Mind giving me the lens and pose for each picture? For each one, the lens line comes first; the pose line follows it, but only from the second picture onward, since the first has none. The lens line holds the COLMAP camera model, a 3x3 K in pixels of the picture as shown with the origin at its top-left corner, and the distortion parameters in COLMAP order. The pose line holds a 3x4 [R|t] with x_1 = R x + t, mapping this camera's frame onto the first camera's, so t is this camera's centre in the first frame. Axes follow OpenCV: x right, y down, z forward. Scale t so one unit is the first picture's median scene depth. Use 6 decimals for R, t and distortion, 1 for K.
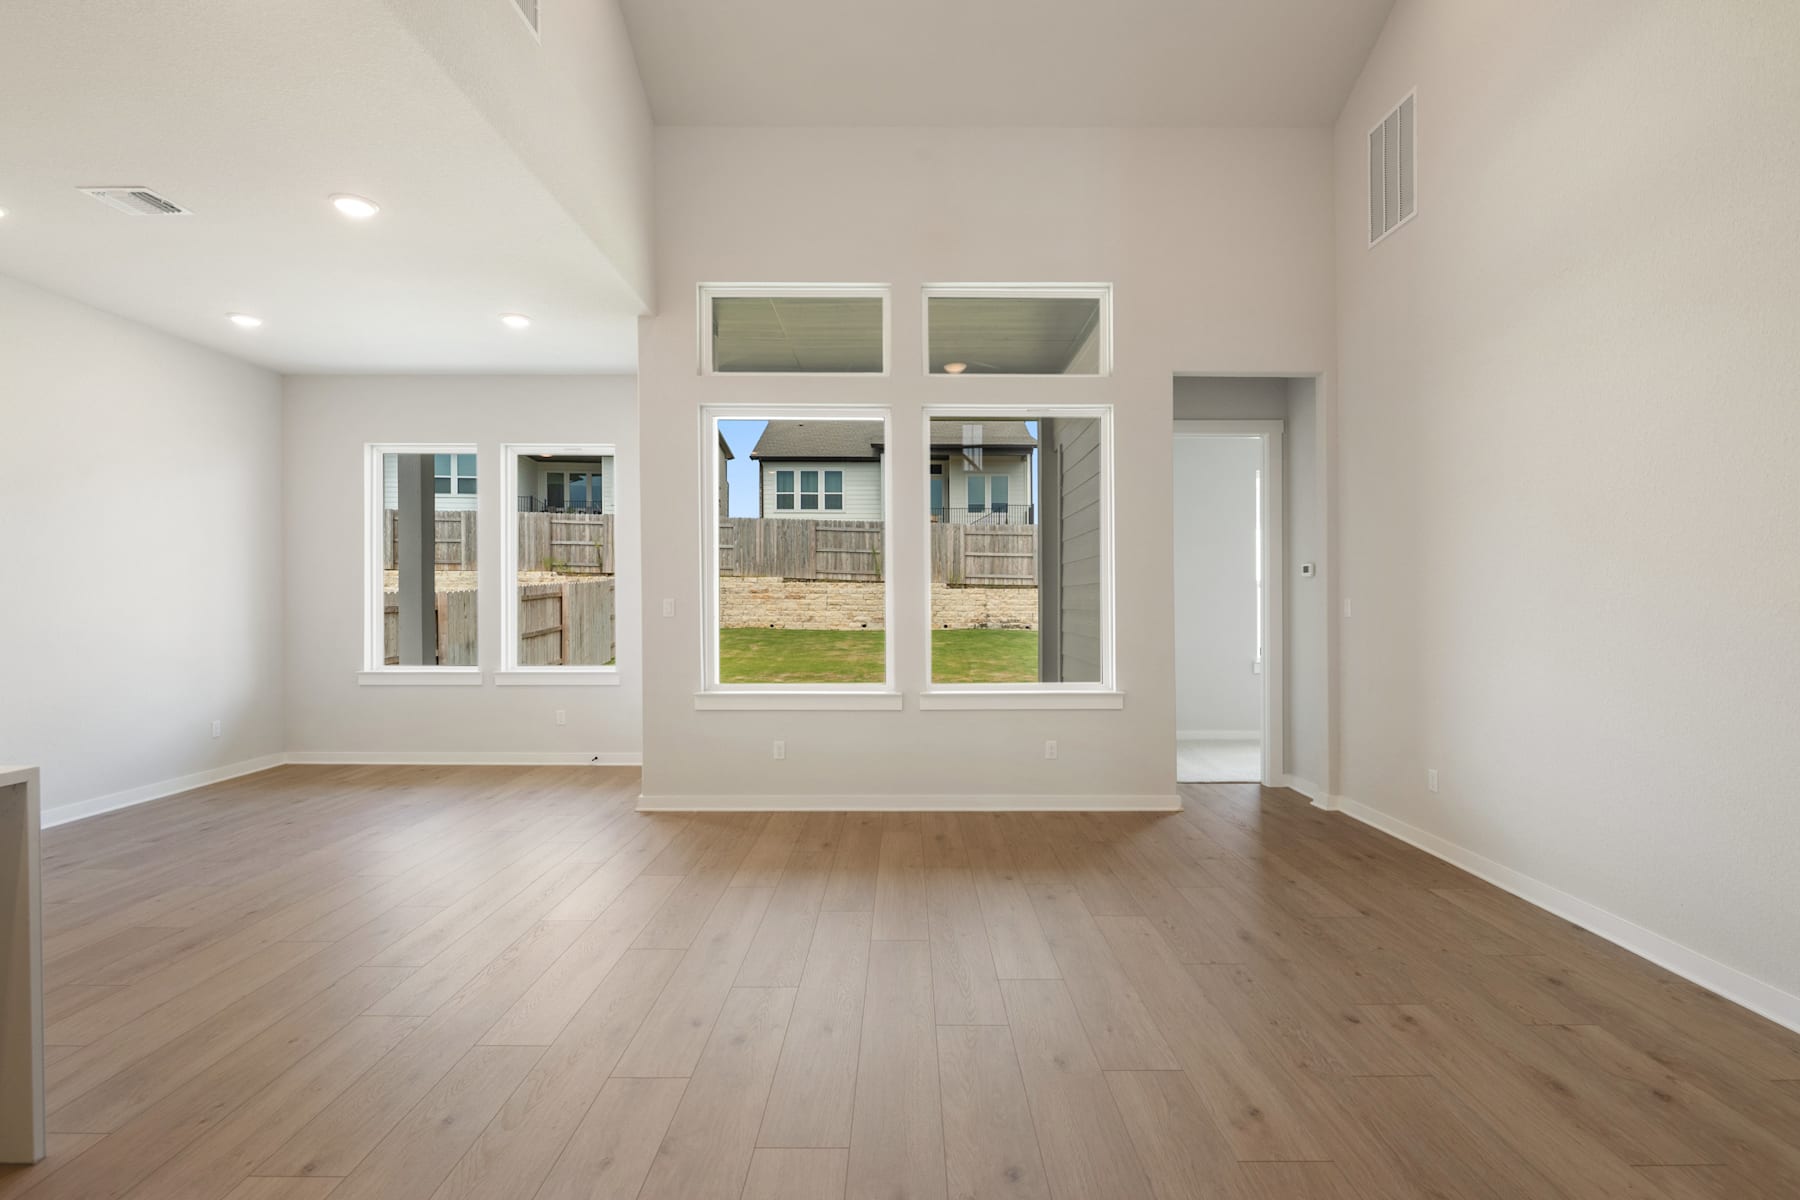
lens RADIAL K [[826.0, 0, 905.7], [0, 826.0, 605.6], [0, 0, 1]] dist [0.002881, -0.004503]
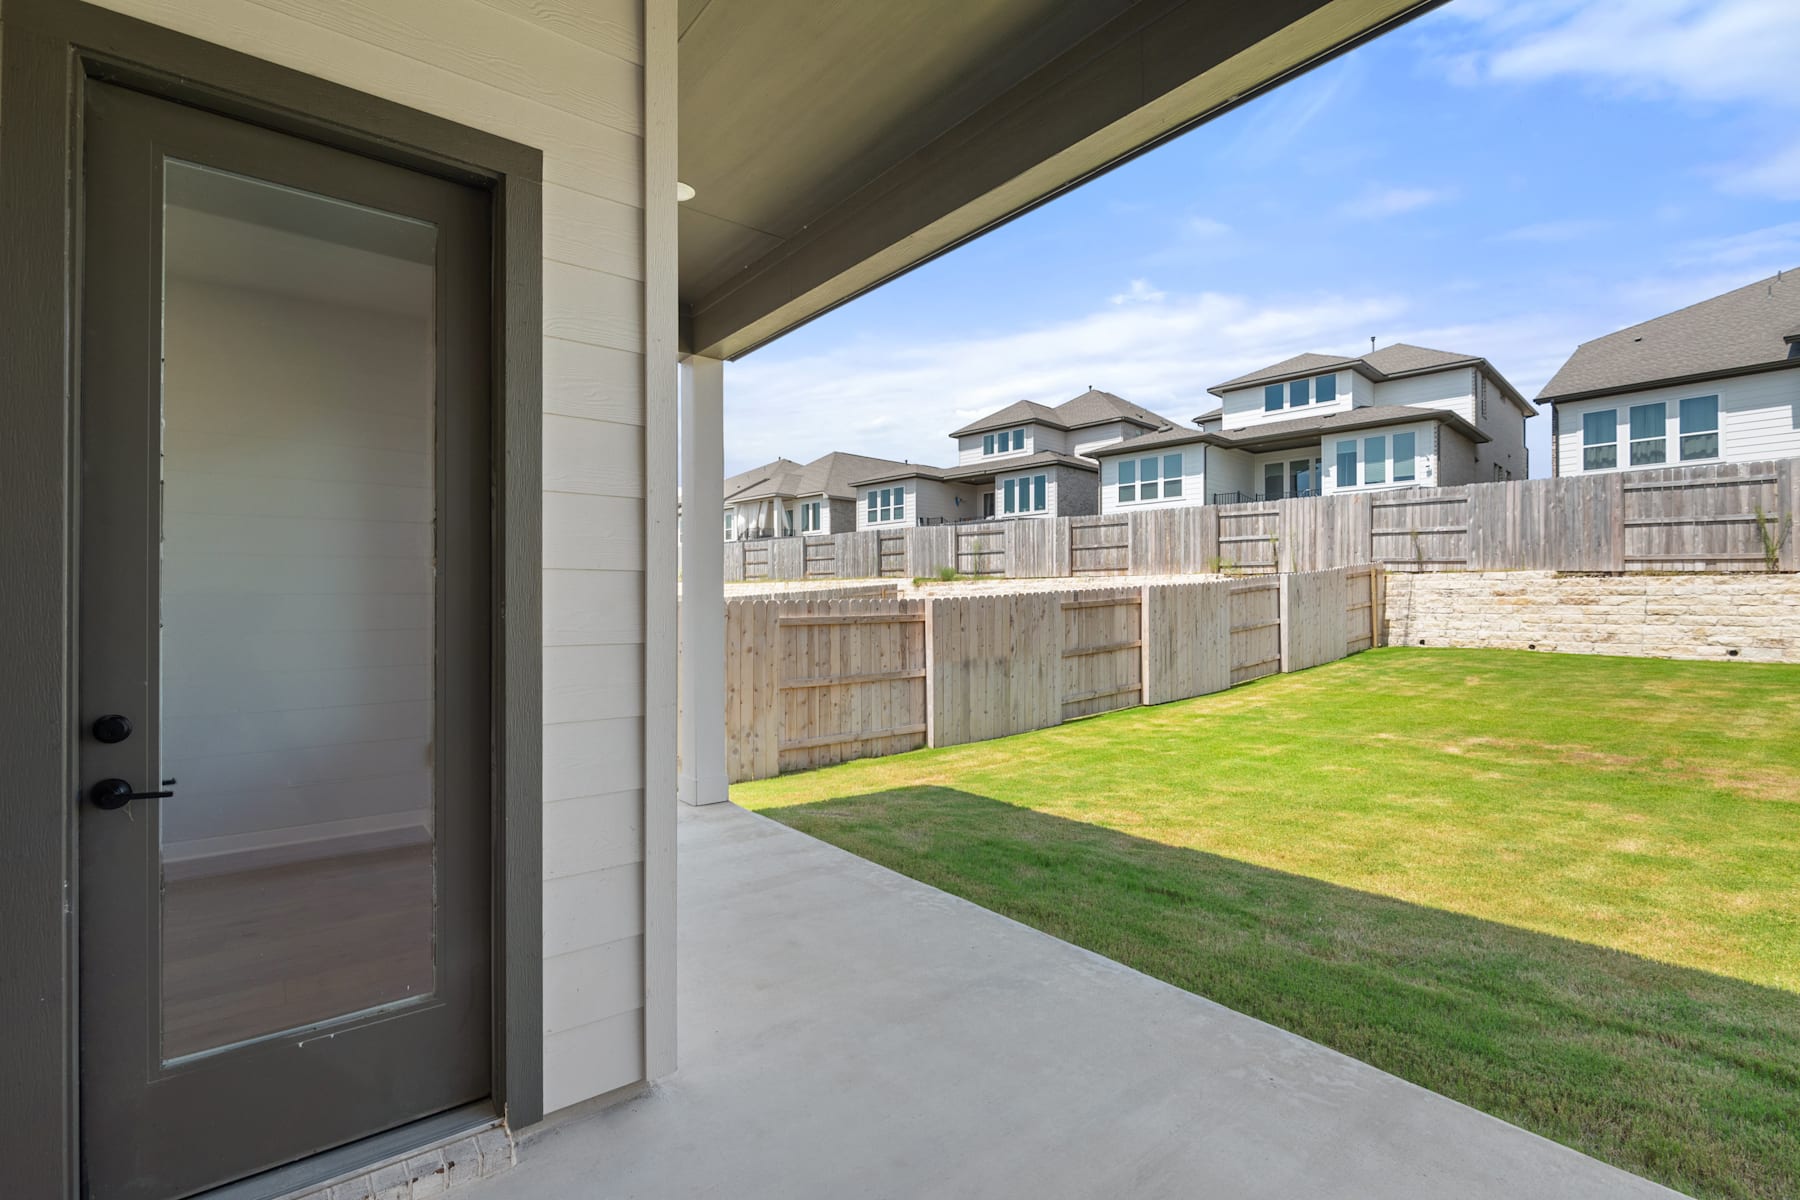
lens RADIAL K [[826.0, 0, 905.9], [0, 826.0, 607.1], [0, 0, 1]] dist [0.002881, -0.004503]
pose [[0.626579, -0.001496, -0.779357, 0.032292], [-0.002783, 0.999987, -0.004157, -0.002153], [0.779353, 0.004773, 0.626567, 0.222666]]
